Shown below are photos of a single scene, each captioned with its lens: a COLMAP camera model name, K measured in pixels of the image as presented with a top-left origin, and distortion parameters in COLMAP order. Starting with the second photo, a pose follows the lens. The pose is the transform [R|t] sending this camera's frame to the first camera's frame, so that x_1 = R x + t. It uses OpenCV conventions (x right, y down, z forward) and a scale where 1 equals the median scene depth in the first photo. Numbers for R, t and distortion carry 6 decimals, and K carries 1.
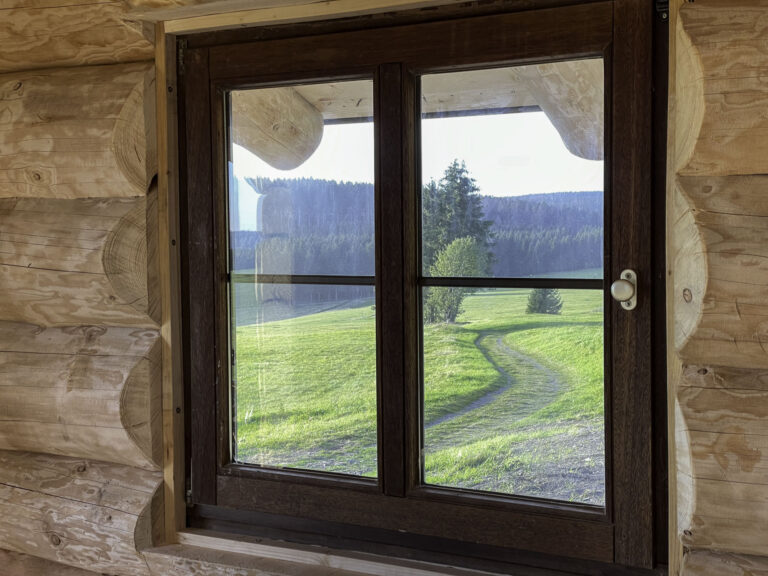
lens RADIAL K [[1138.8, 0, 383.7], [0, 1138.8, 287.2], [0, 0, 1]] dist [0.115007, 0.000000]
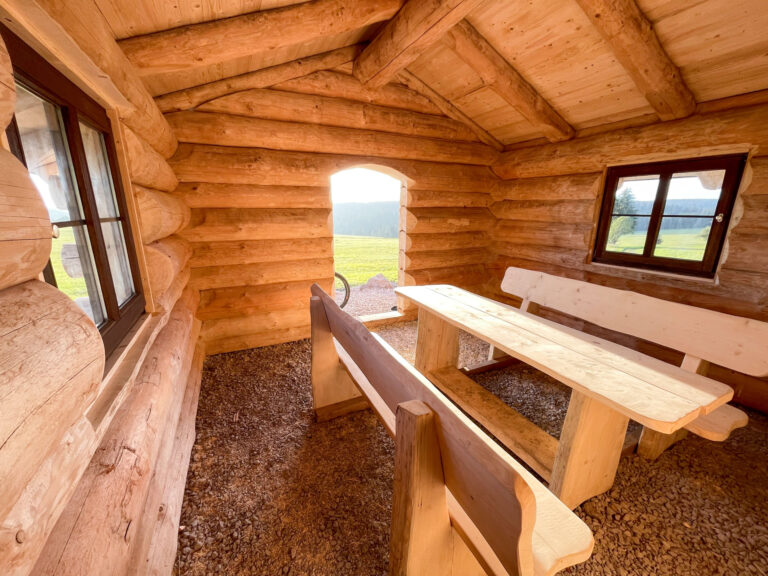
lens RADIAL K [[308.7, 0, 381.0], [0, 308.7, 287.2], [0, 0, 1]] dist [0.000491, -0.000385]
pose [[0.819040, 0.153184, -0.552910, -0.175922], [-0.037988, 0.976063, 0.214147, 0.054468], [0.572478, -0.154391, 0.805253, -0.827879]]
